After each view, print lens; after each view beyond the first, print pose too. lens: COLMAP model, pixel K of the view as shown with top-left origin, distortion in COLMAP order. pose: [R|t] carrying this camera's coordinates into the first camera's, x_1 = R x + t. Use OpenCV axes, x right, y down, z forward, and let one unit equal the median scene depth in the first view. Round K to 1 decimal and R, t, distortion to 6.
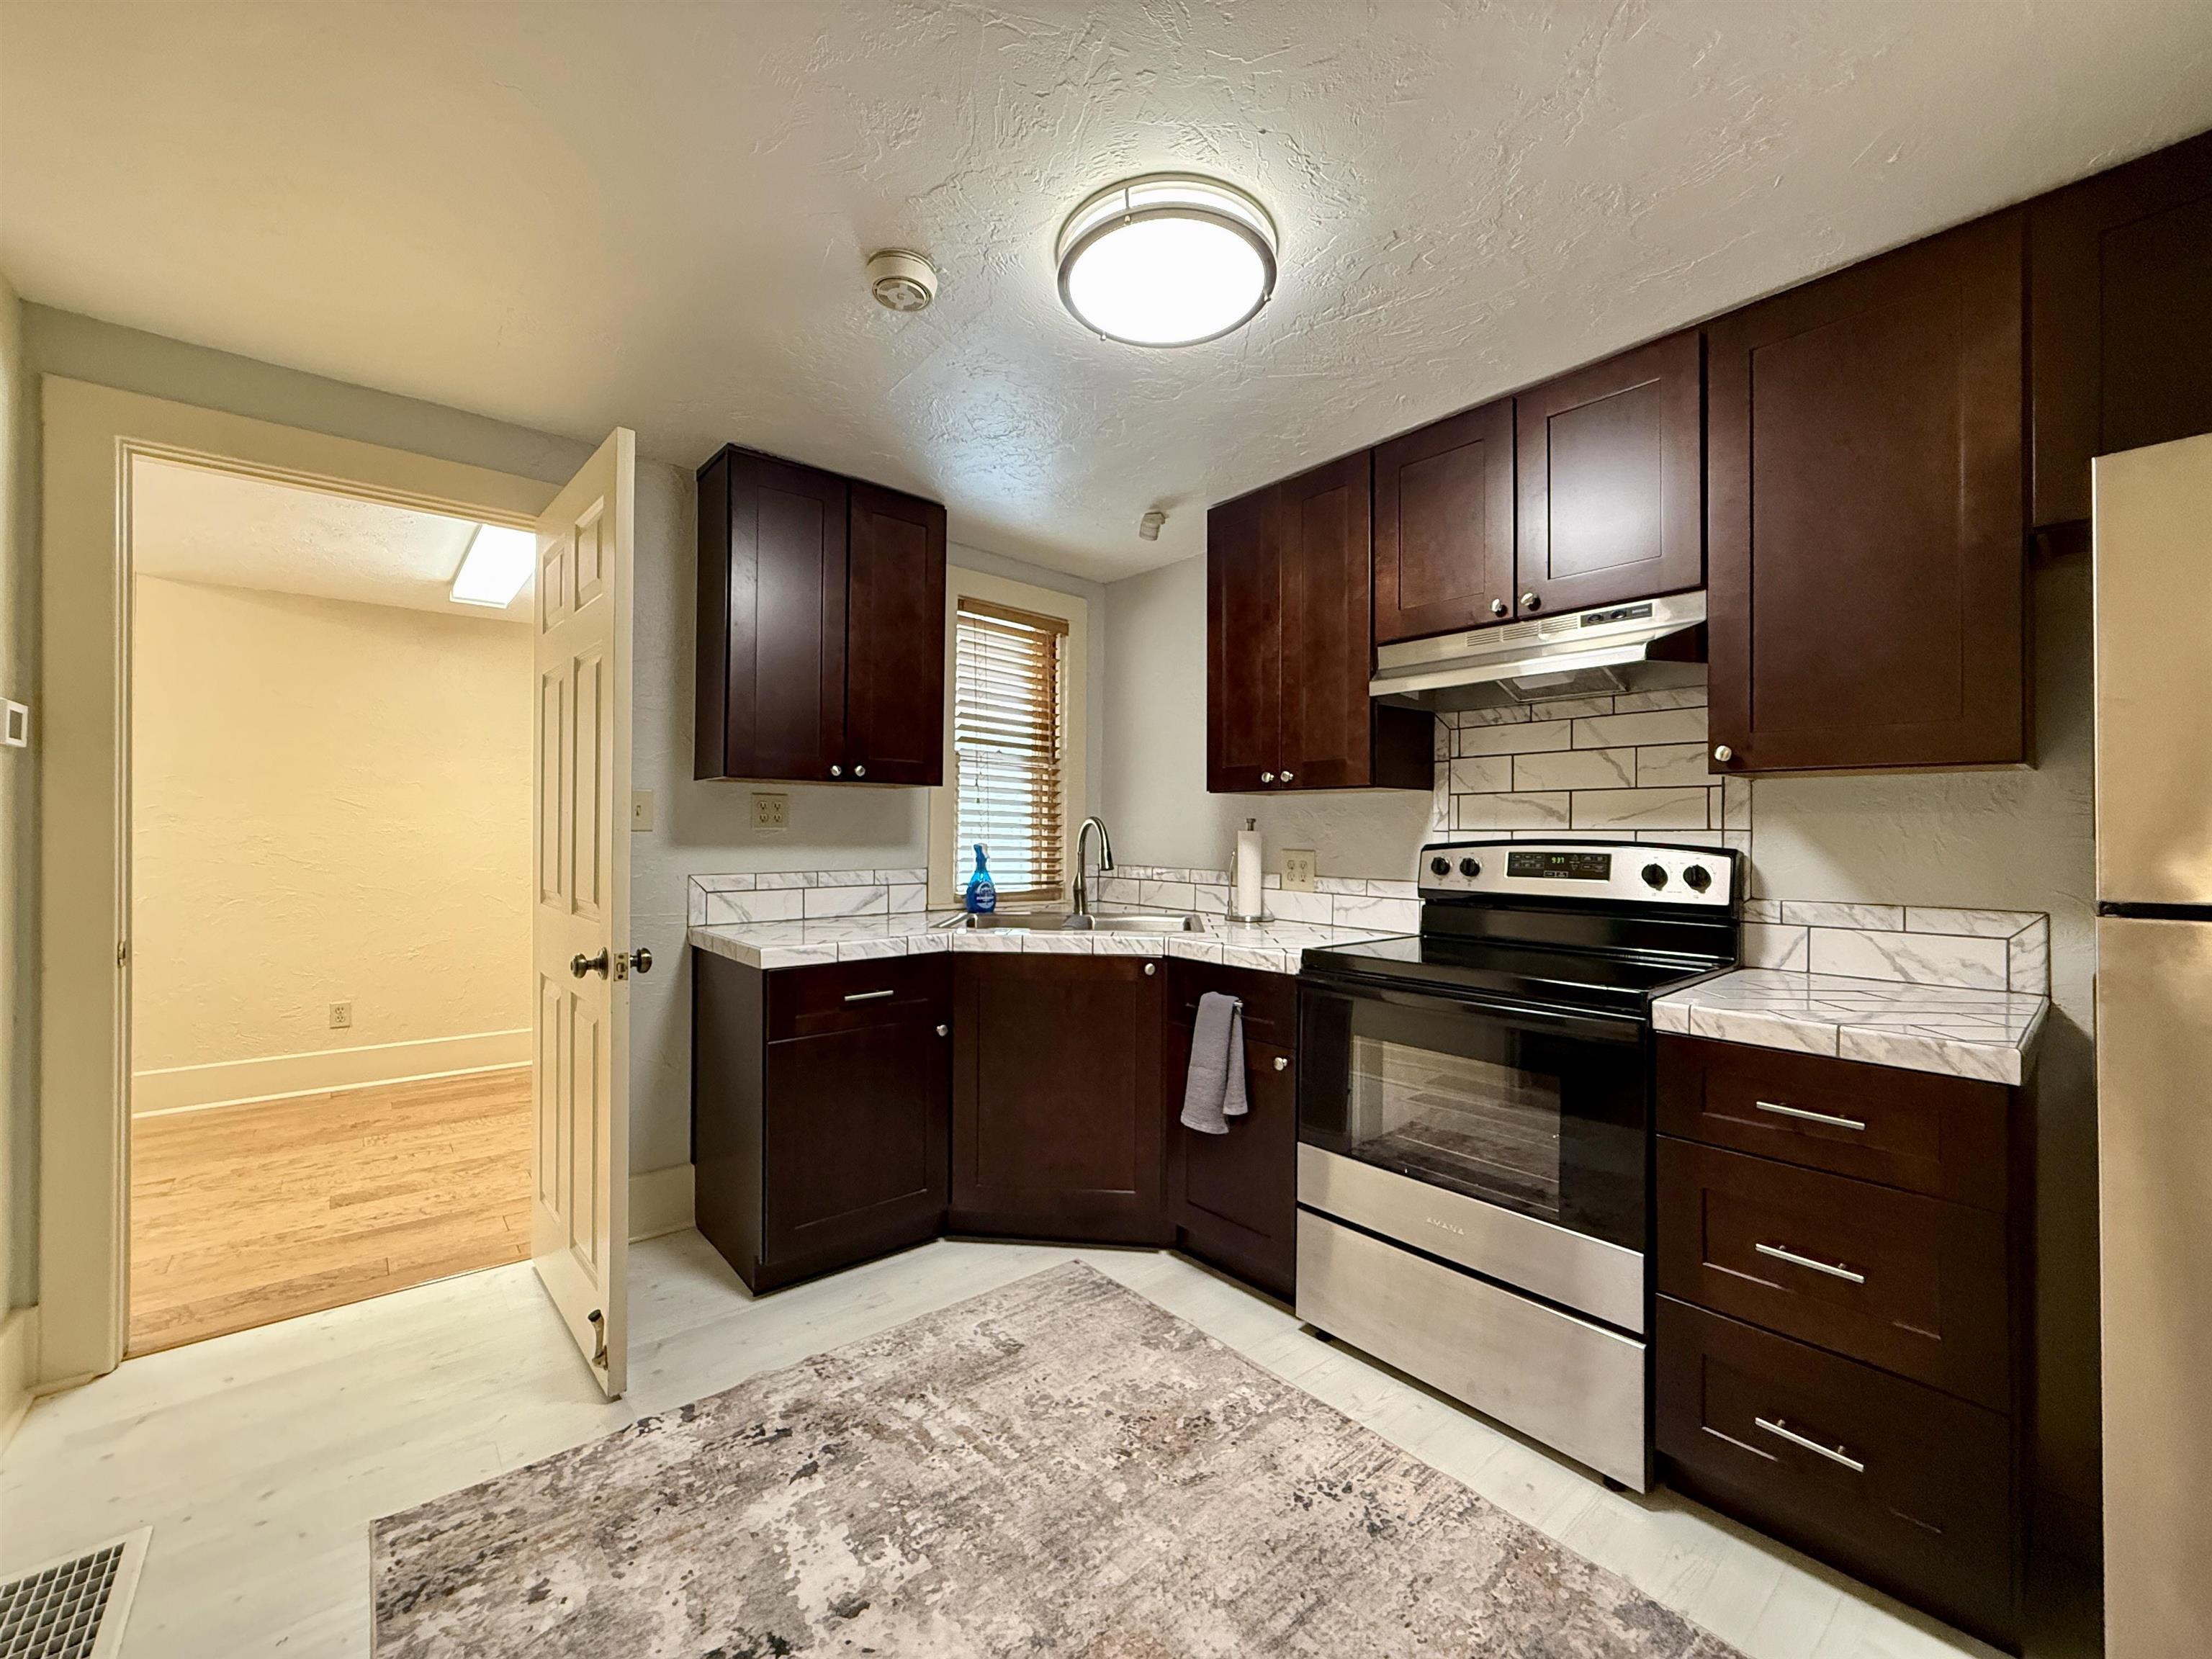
lens RADIAL K [[885.9, 0, 1105.6], [0, 885.9, 828.0], [0, 0, 1]] dist [0.001976, 0.000456]
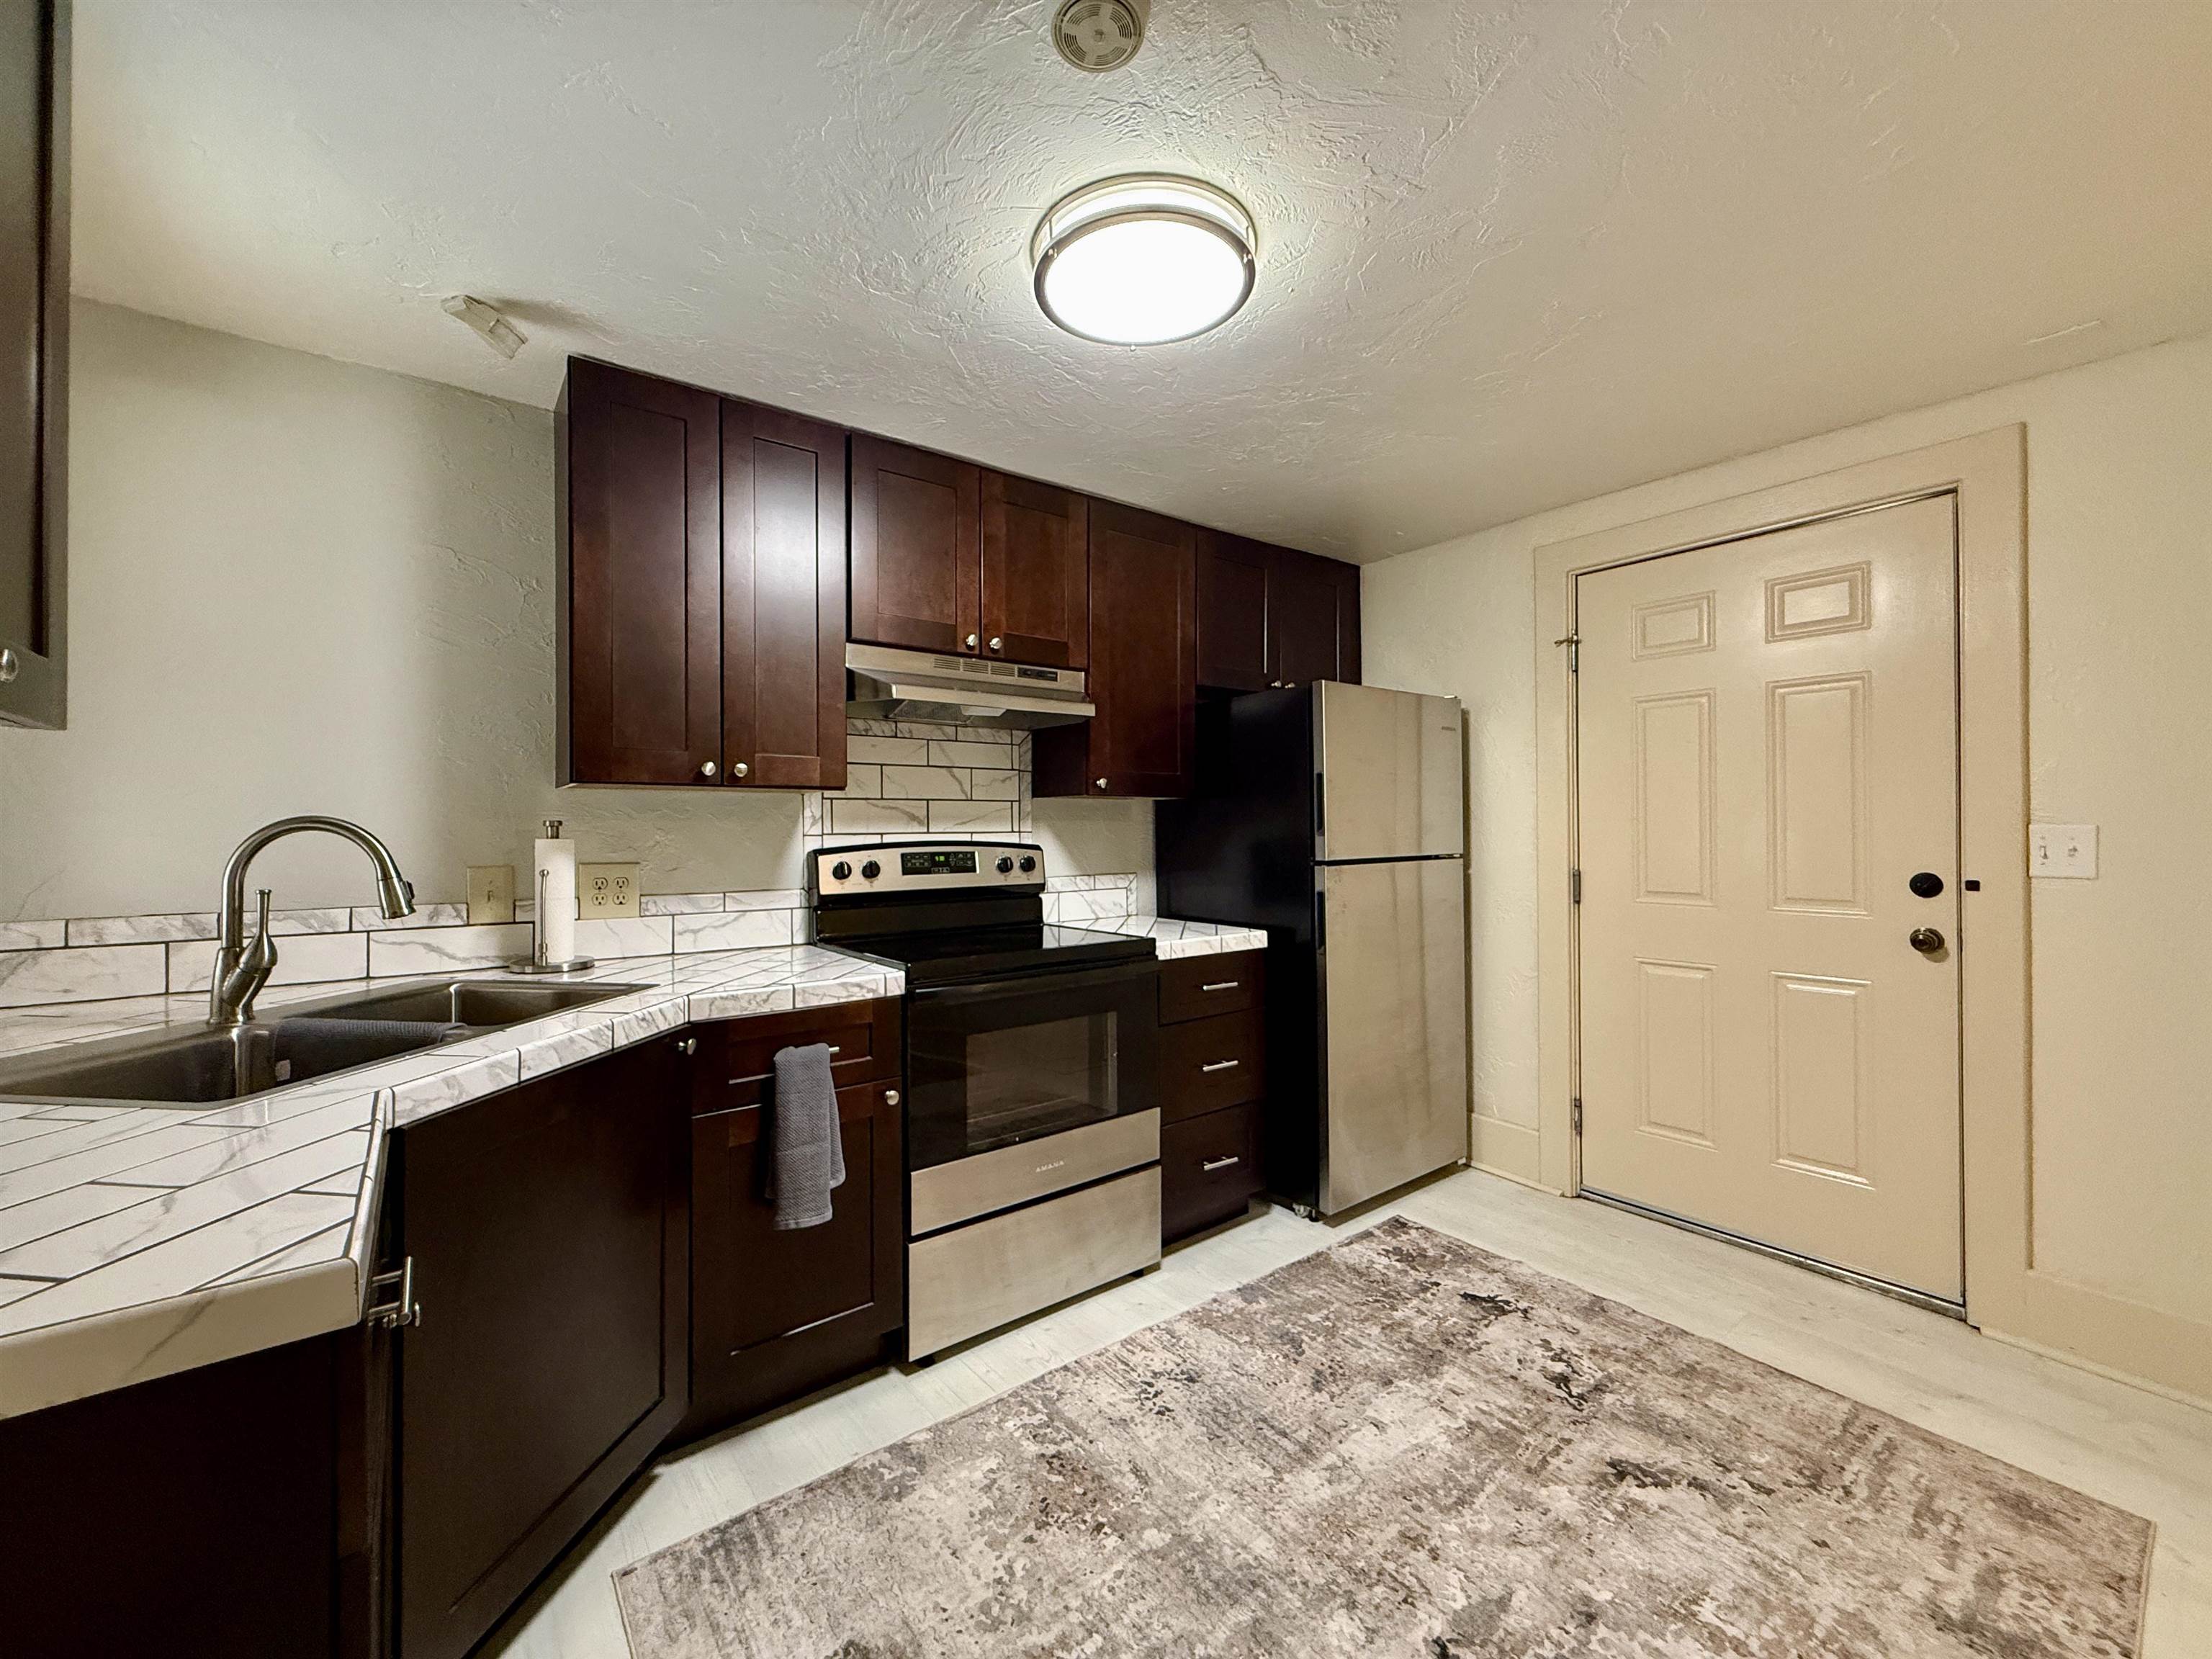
lens RADIAL K [[885.9, 0, 1101.1], [0, 885.9, 828.4], [0, 0, 1]] dist [0.001976, 0.000456]
pose [[0.054452, -0.005111, 0.998503, -0.813319], [0.002174, 0.999985, 0.005000, -0.011537], [-0.998514, 0.001899, 0.054462, 0.878295]]
